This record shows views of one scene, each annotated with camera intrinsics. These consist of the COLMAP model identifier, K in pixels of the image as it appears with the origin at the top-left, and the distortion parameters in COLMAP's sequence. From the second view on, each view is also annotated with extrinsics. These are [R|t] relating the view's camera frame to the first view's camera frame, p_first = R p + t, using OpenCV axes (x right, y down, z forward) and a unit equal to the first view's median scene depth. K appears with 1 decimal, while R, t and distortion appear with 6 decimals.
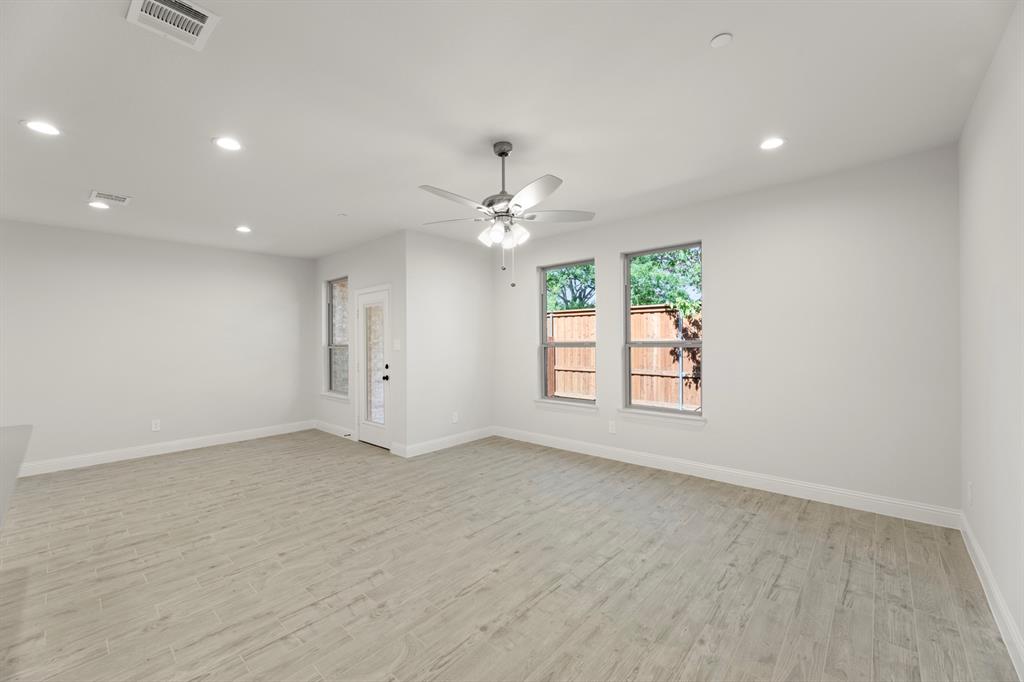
lens RADIAL K [[409.9, 0, 512.0], [0, 409.9, 341.0], [0, 0, 1]] dist [-0.000412, 0.000040]
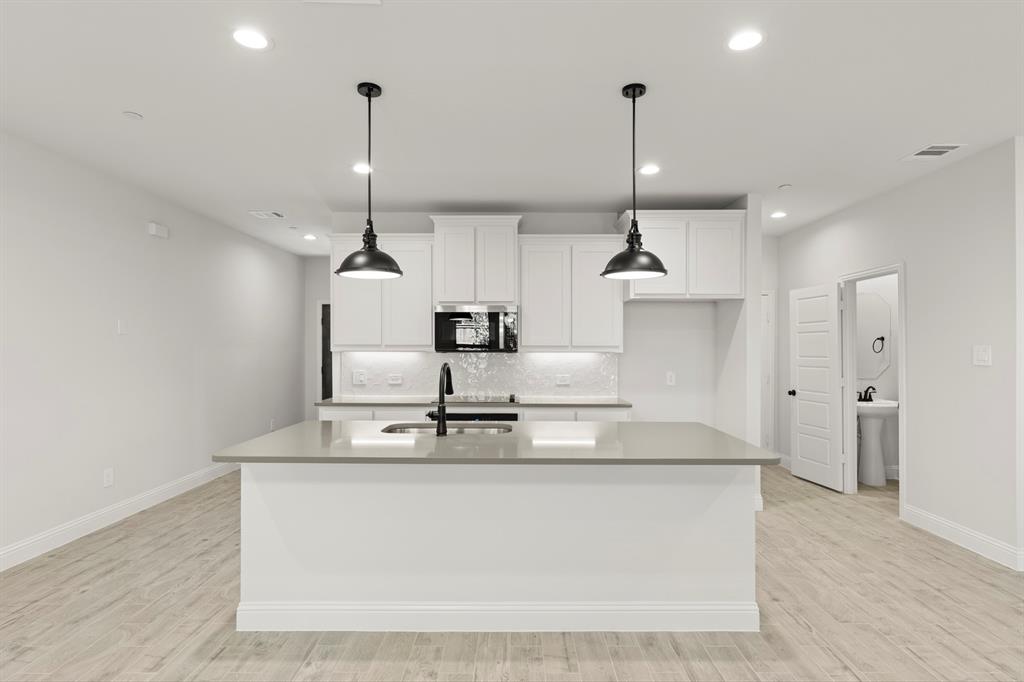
lens RADIAL K [[520.8, 0, 514.6], [0, 520.8, 350.1], [0, 0, 1]] dist [-0.002097, 0.000549]
pose [[-0.743264, 0.016048, -0.668805, -0.165337], [0.004824, 0.999815, 0.018630, 0.000239], [0.668981, 0.010621, -0.743204, 0.920528]]
